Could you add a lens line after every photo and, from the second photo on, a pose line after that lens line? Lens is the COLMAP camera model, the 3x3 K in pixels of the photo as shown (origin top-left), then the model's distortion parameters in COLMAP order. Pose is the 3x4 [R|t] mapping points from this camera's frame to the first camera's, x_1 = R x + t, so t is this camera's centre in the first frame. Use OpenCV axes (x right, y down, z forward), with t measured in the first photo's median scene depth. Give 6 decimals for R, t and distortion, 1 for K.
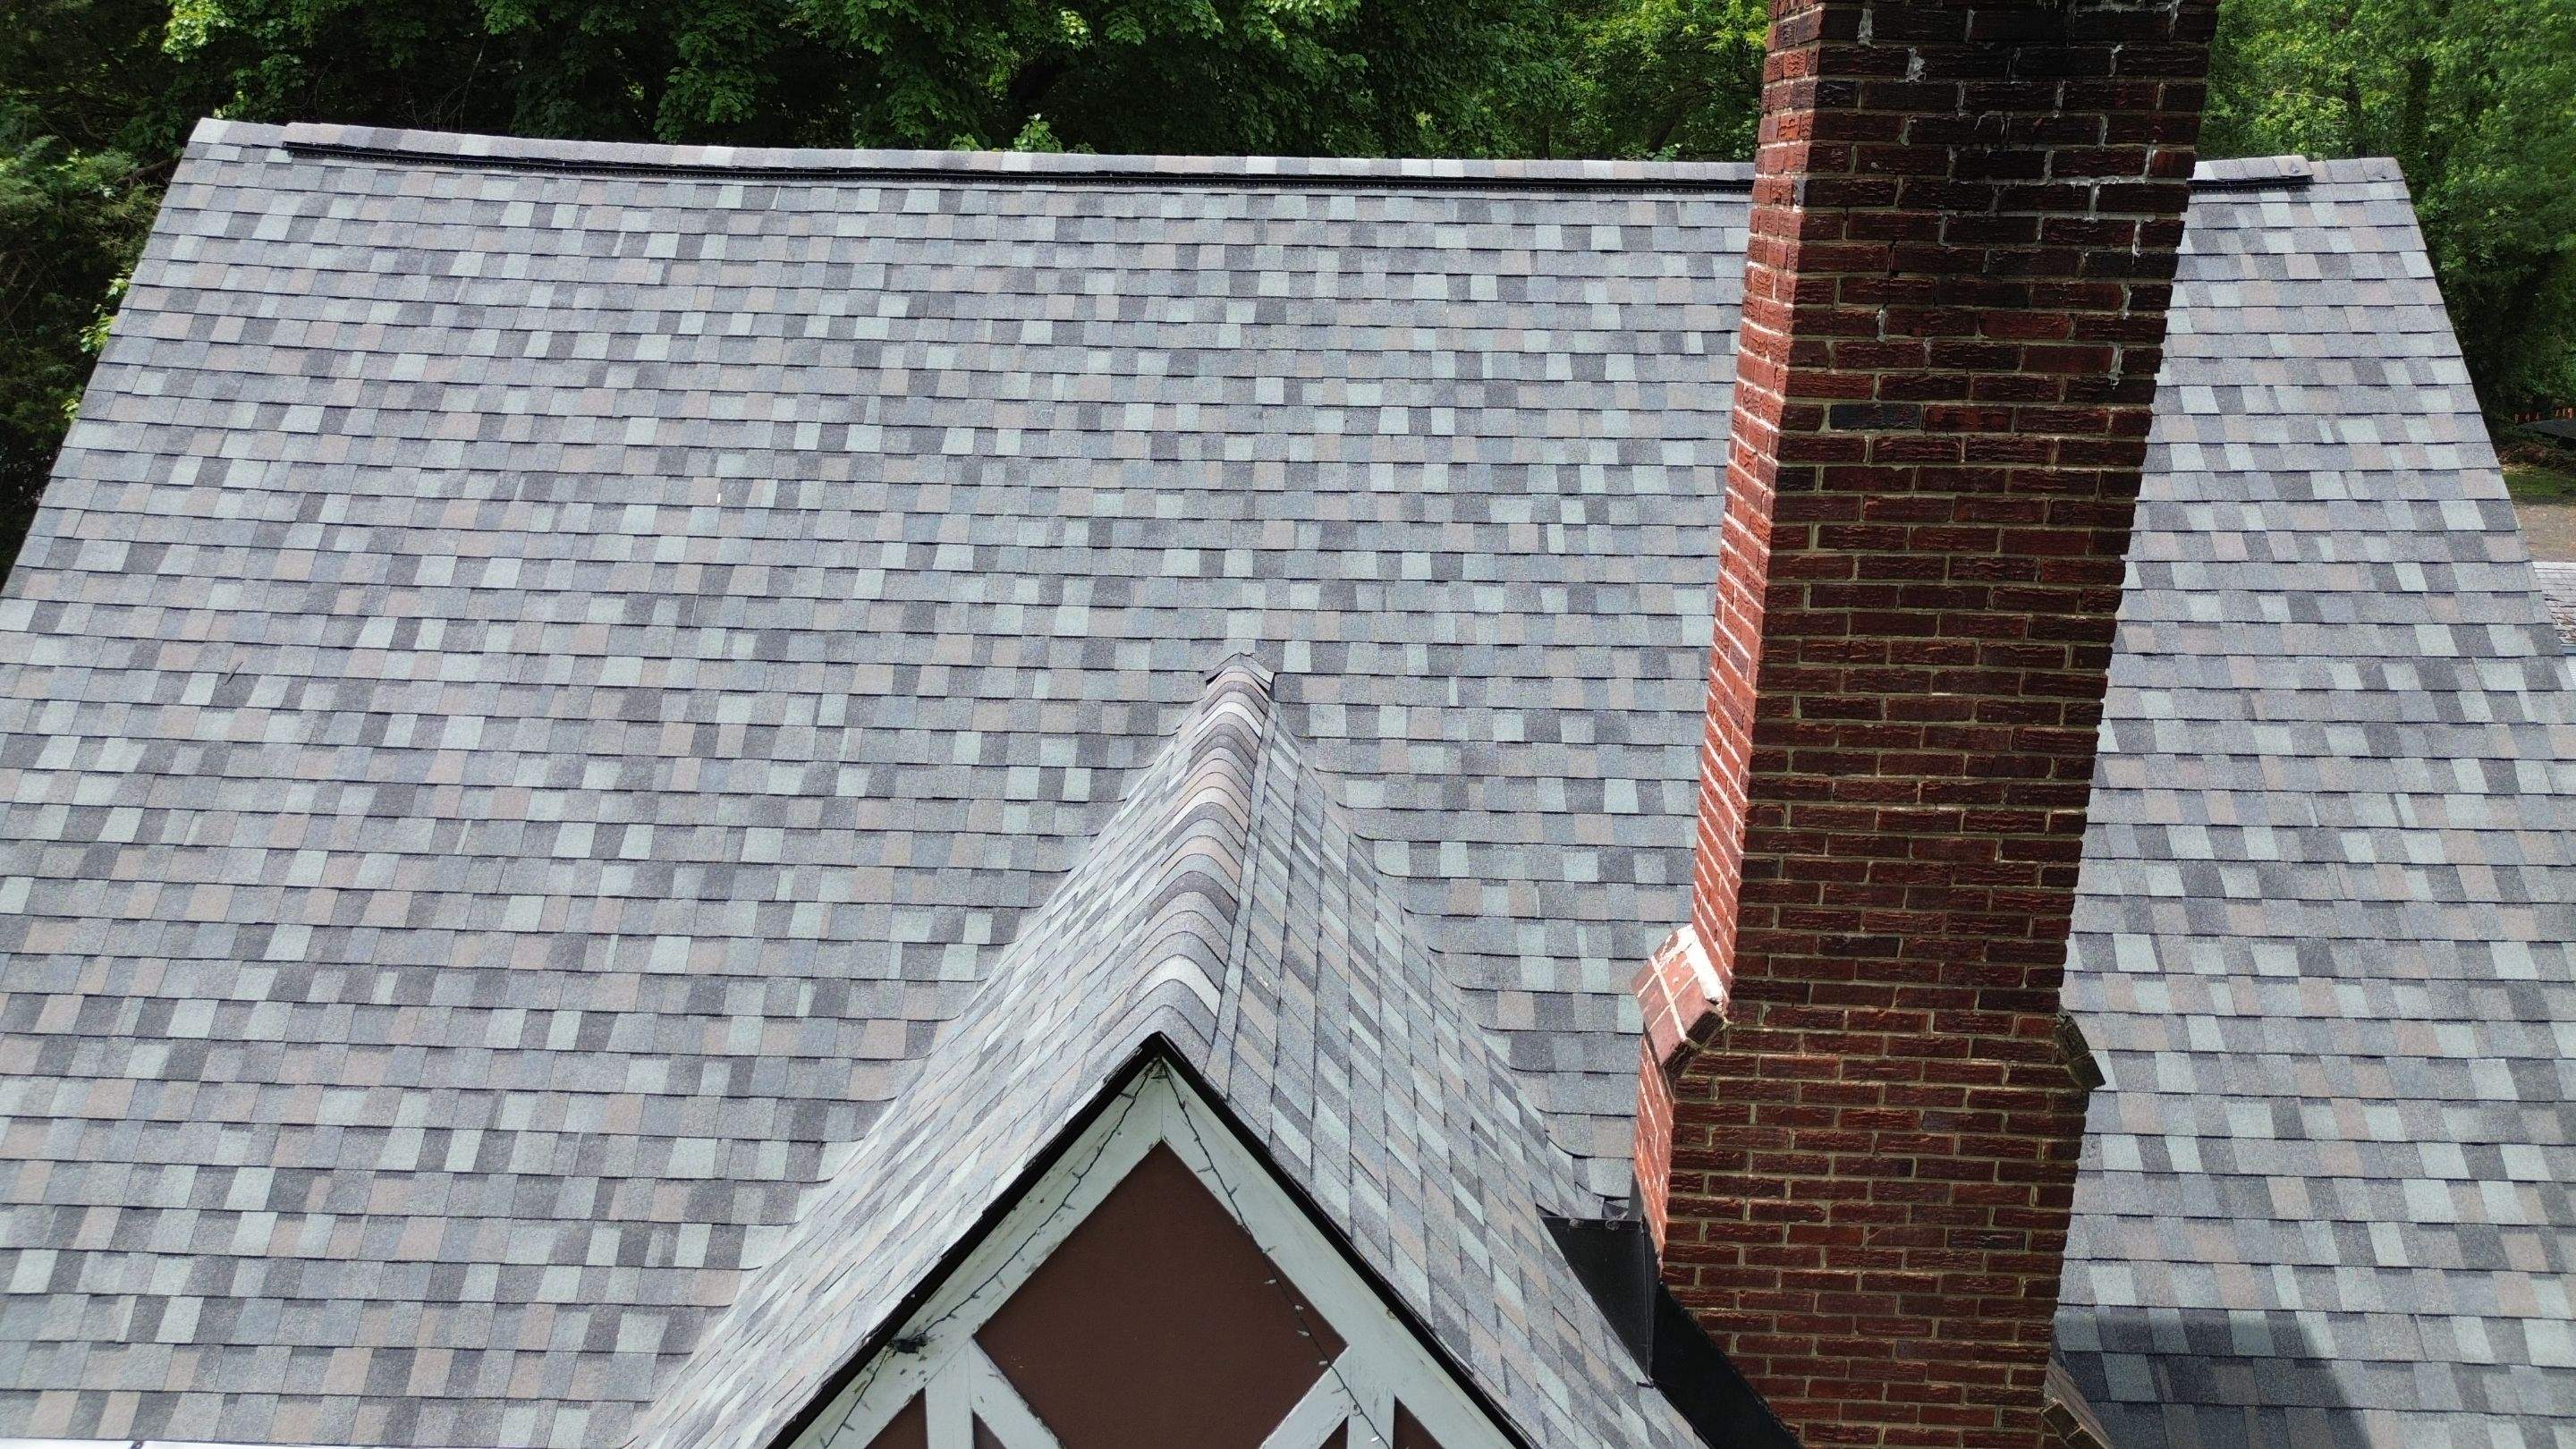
lens RADIAL K [[1826.1, 0, 1288.0], [0, 1826.1, 724.5], [0, 0, 1]] dist [0.066373, -0.055122]
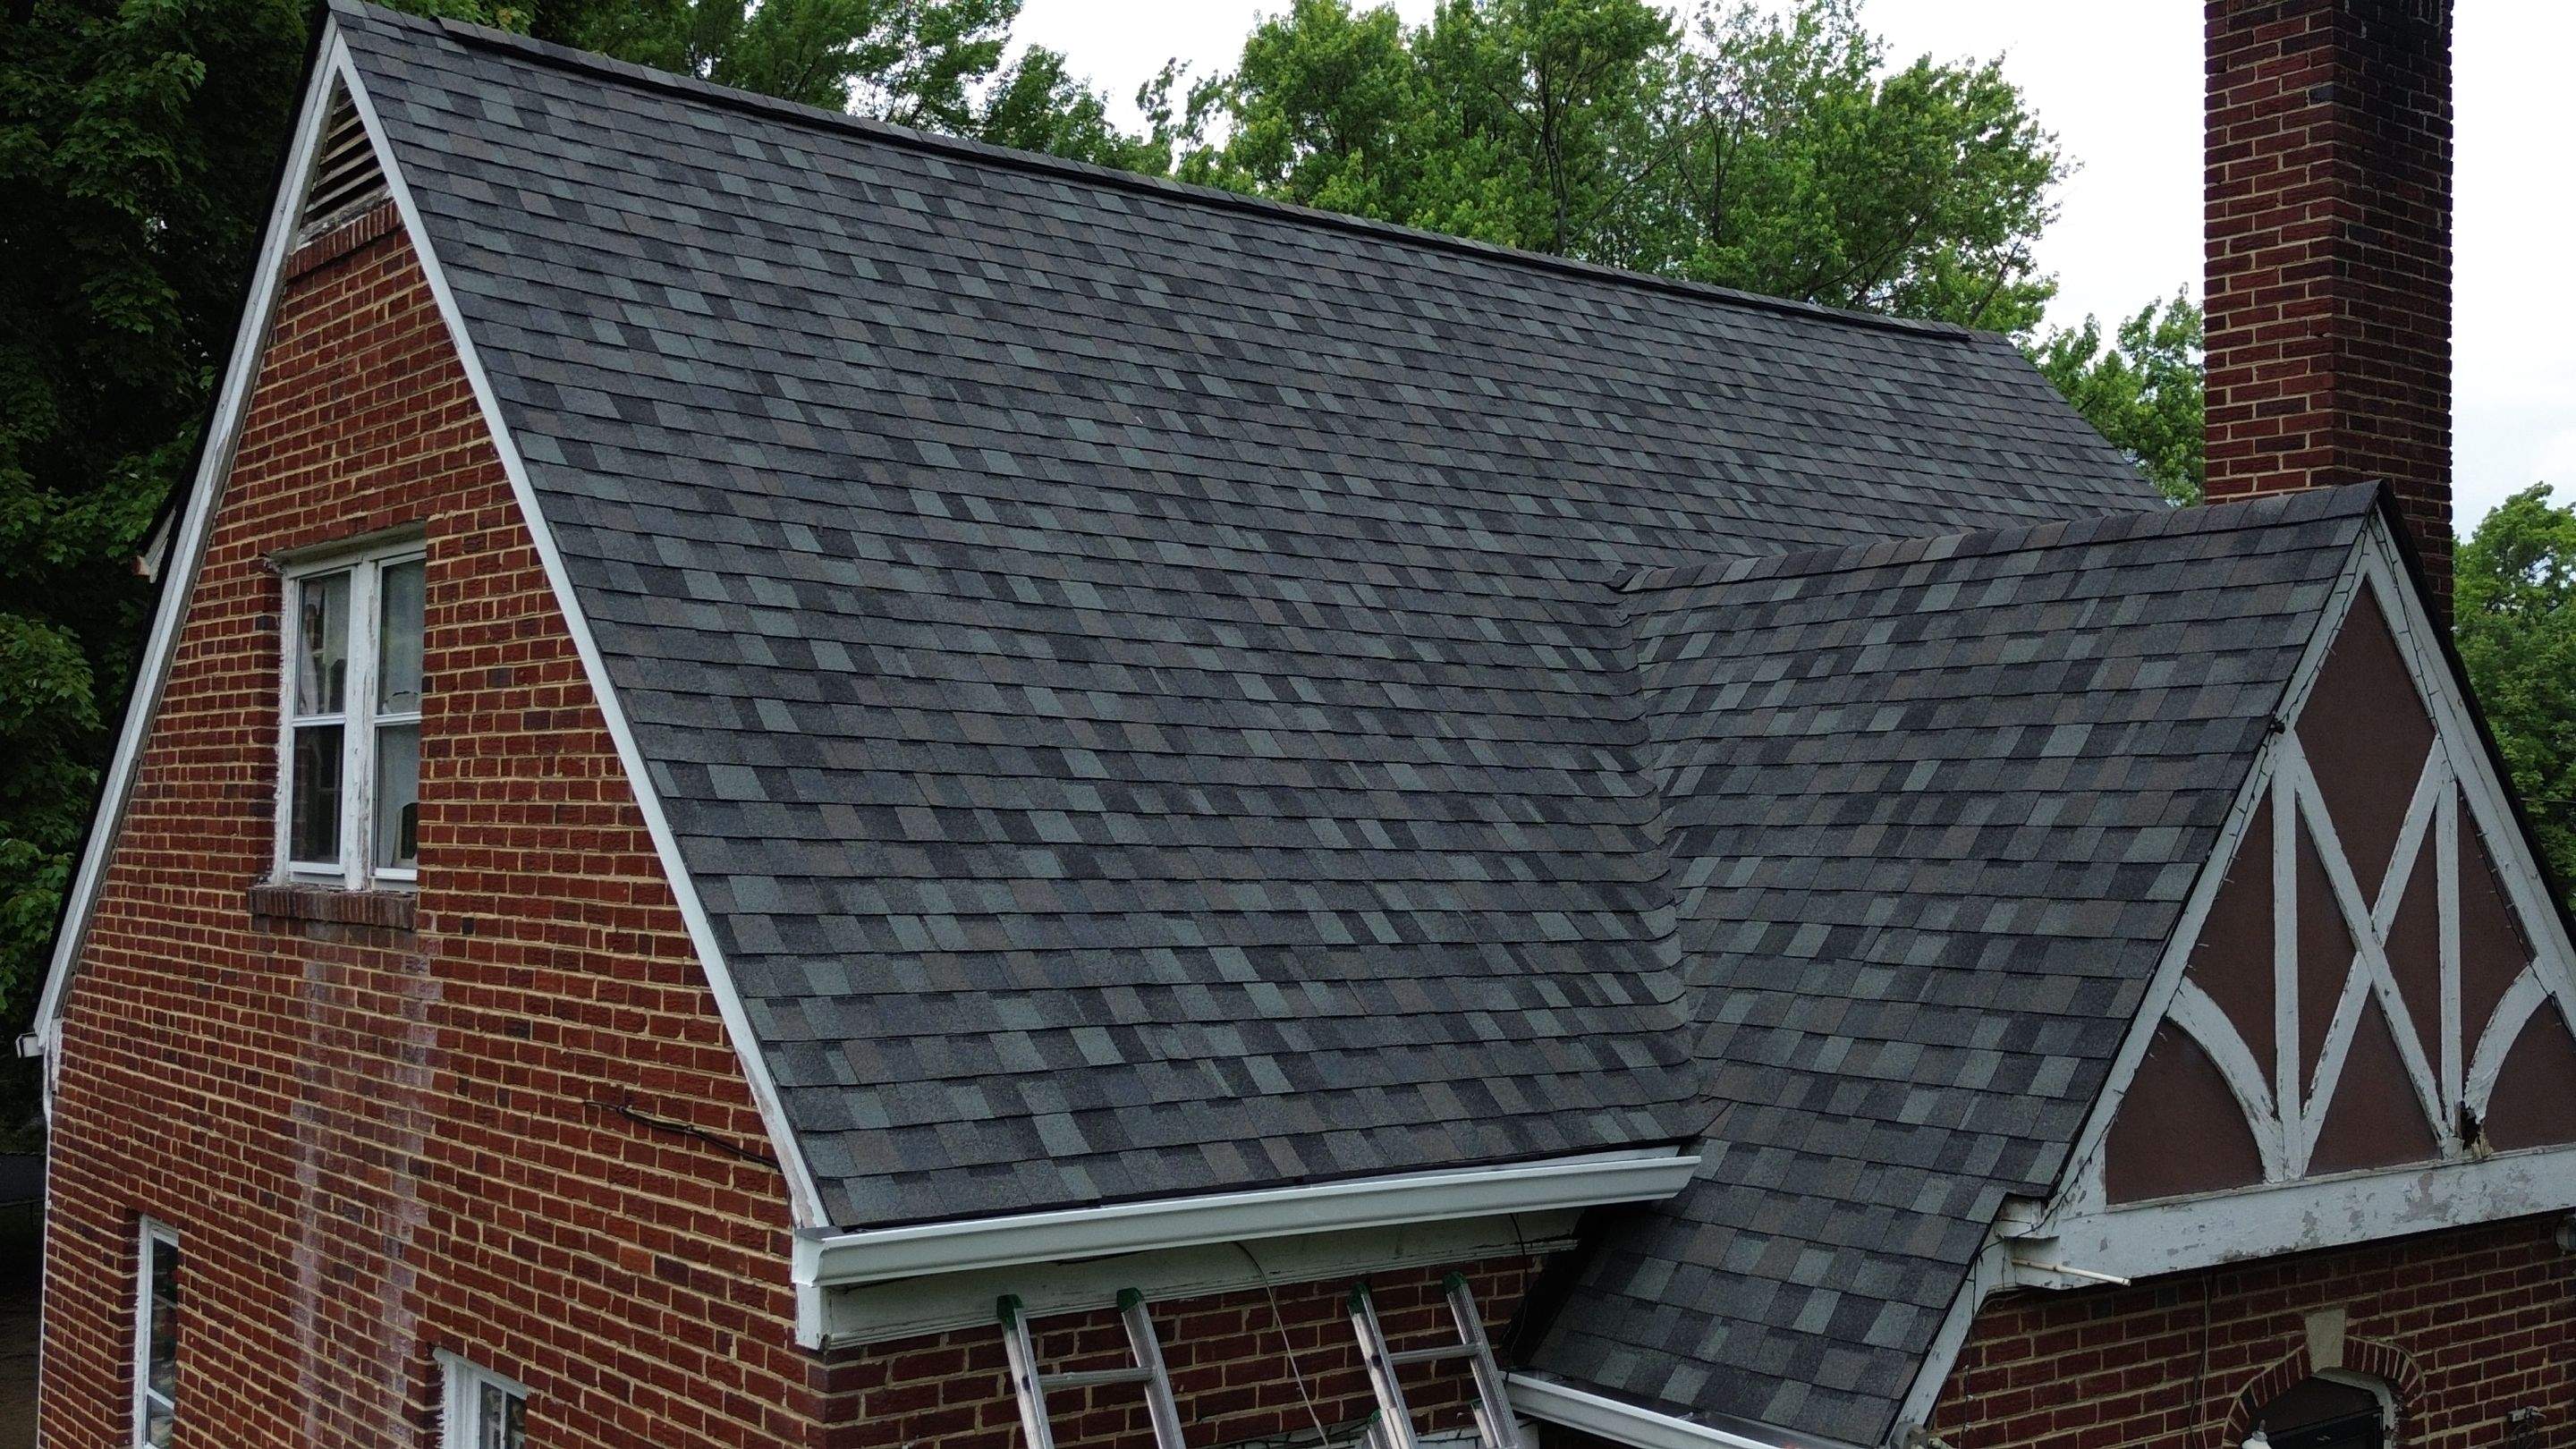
lens RADIAL K [[2606.5, 0, 1288.0], [0, 2606.5, 724.5], [0, 0, 1]] dist [0.158713, -0.004235]
pose [[0.764921, 0.019458, 0.643830, -1.124575], [0.188668, 0.948937, -0.252831, 0.385038], [-0.615874, 0.314866, 0.722190, 0.025472]]
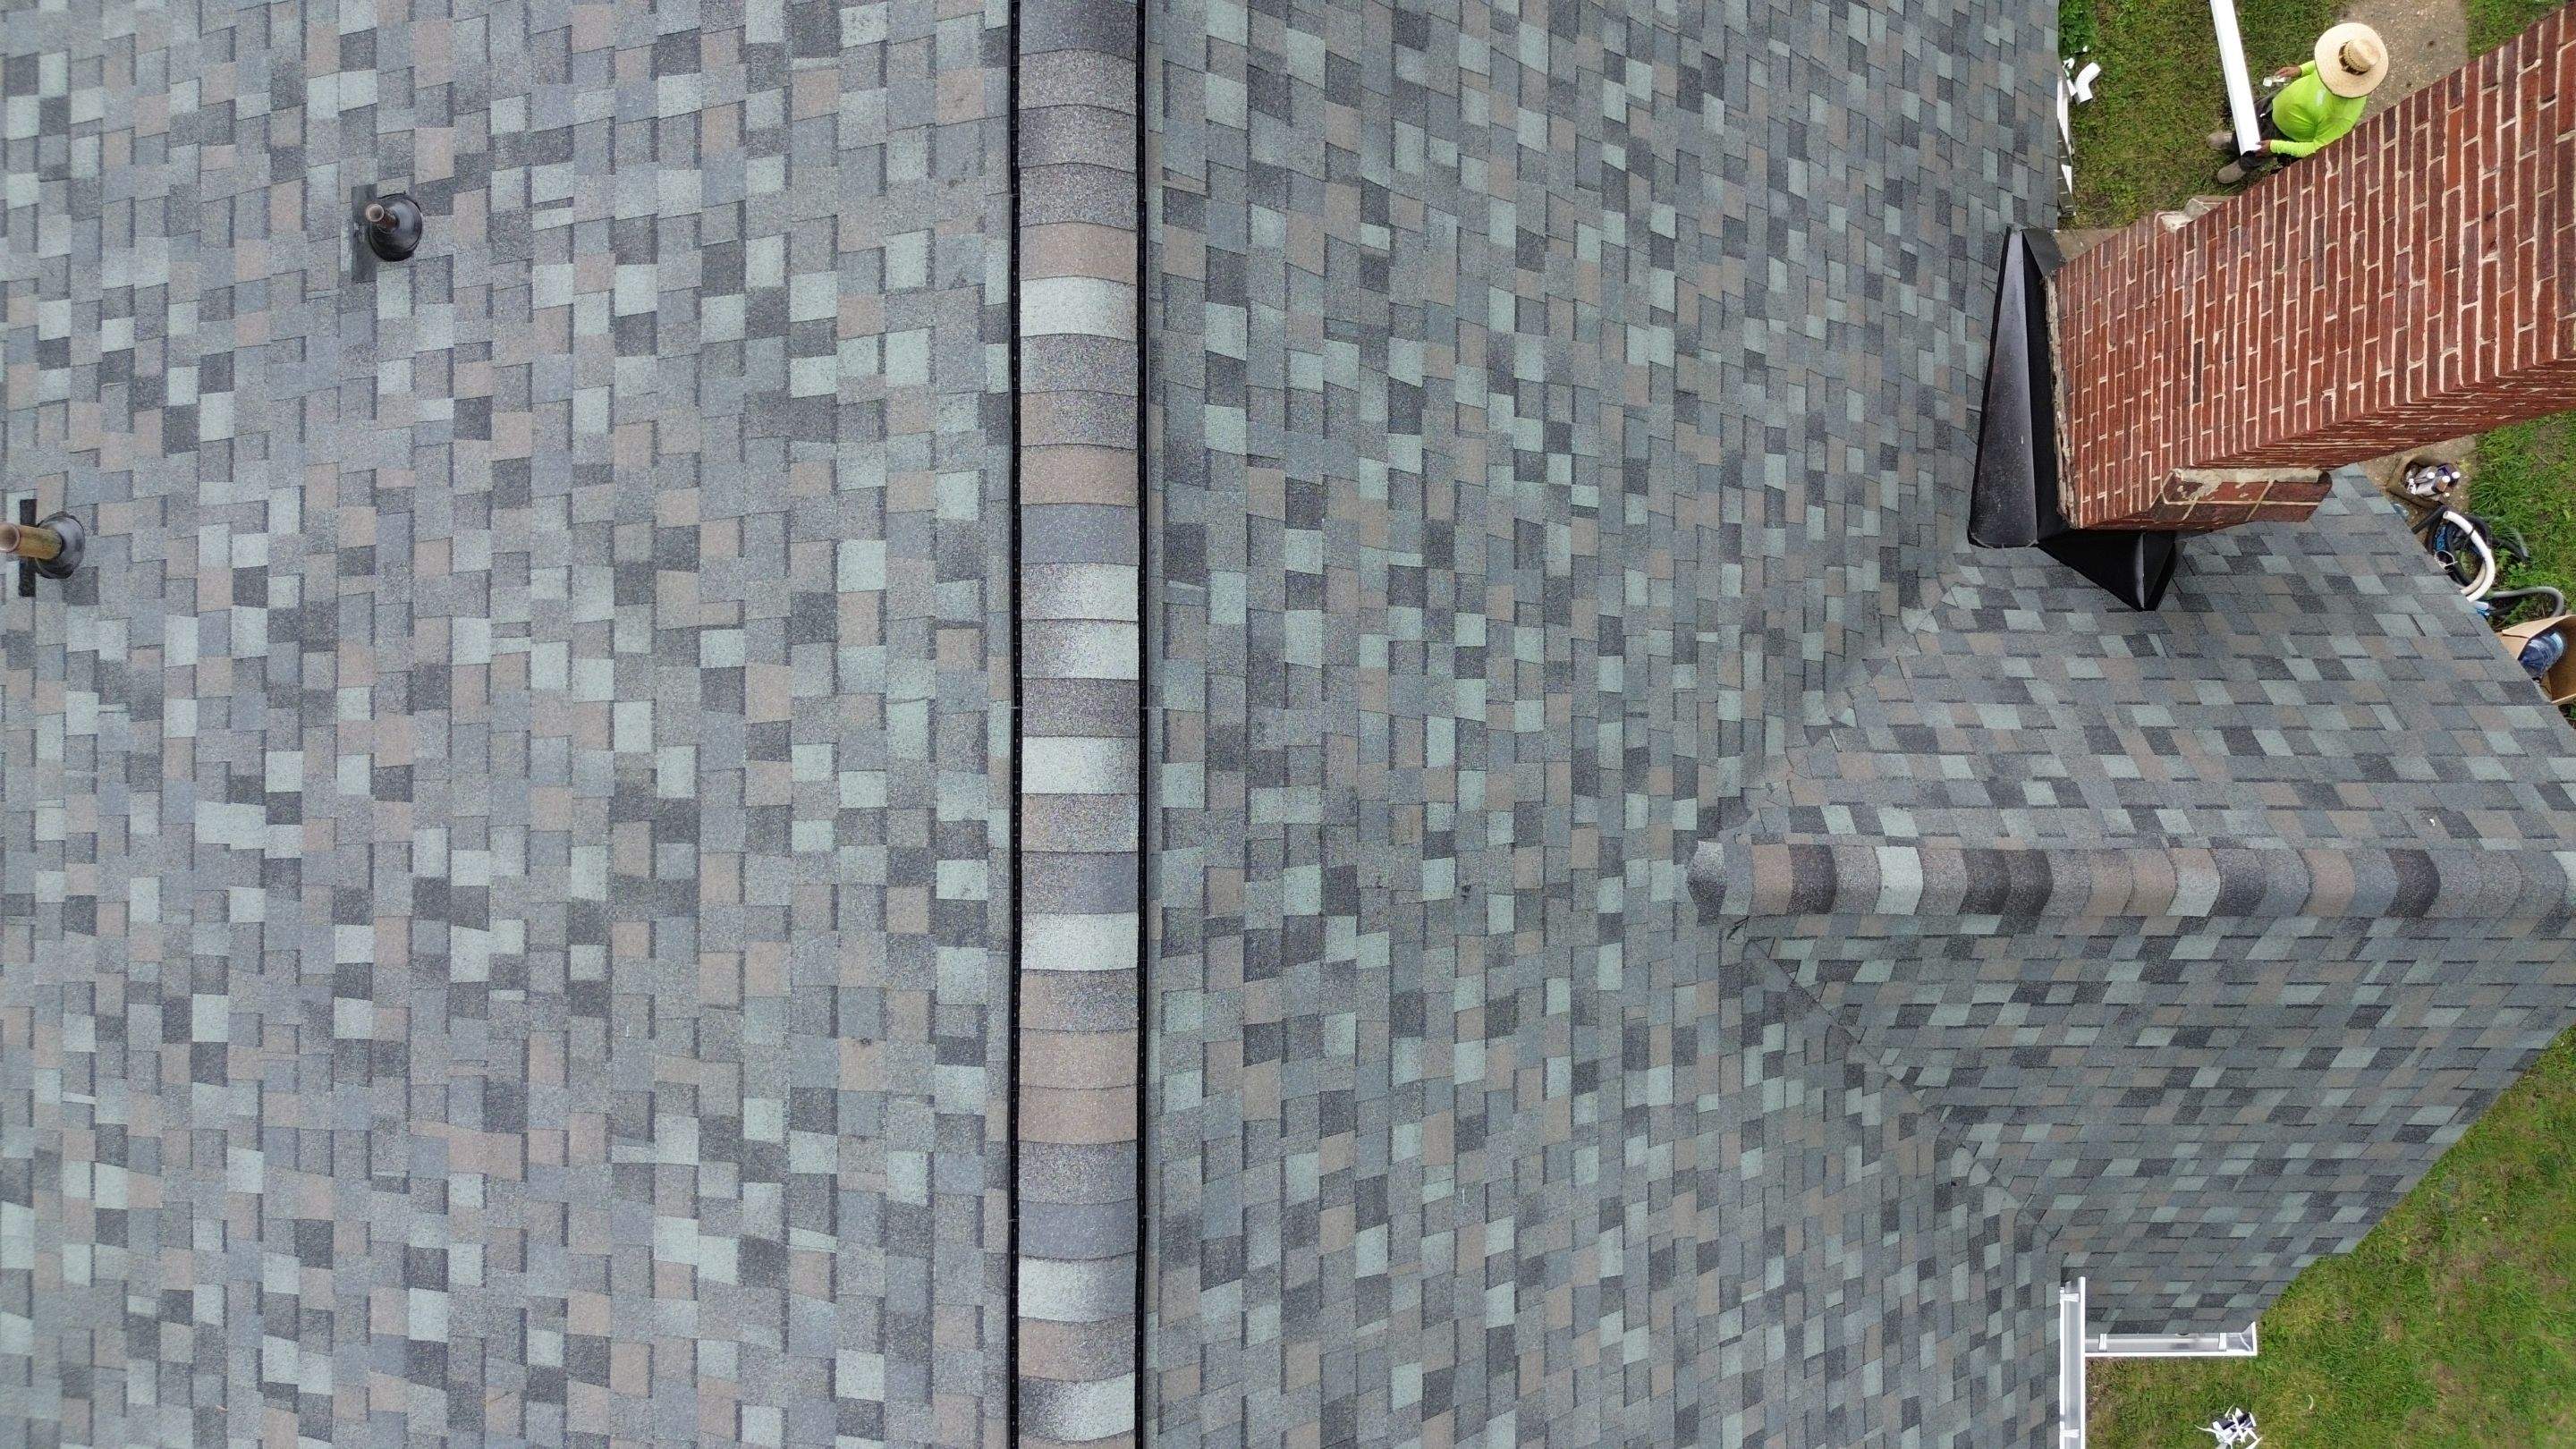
lens RADIAL K [[1826.1, 0, 1288.0], [0, 1826.1, 724.5], [0, 0, 1]] dist [0.066373, -0.055122]
pose [[-0.020667, -0.999693, -0.013640, 0.060918], [0.295048, -0.019134, 0.955291, -0.882914], [-0.955259, 0.015718, 0.295353, 0.880335]]
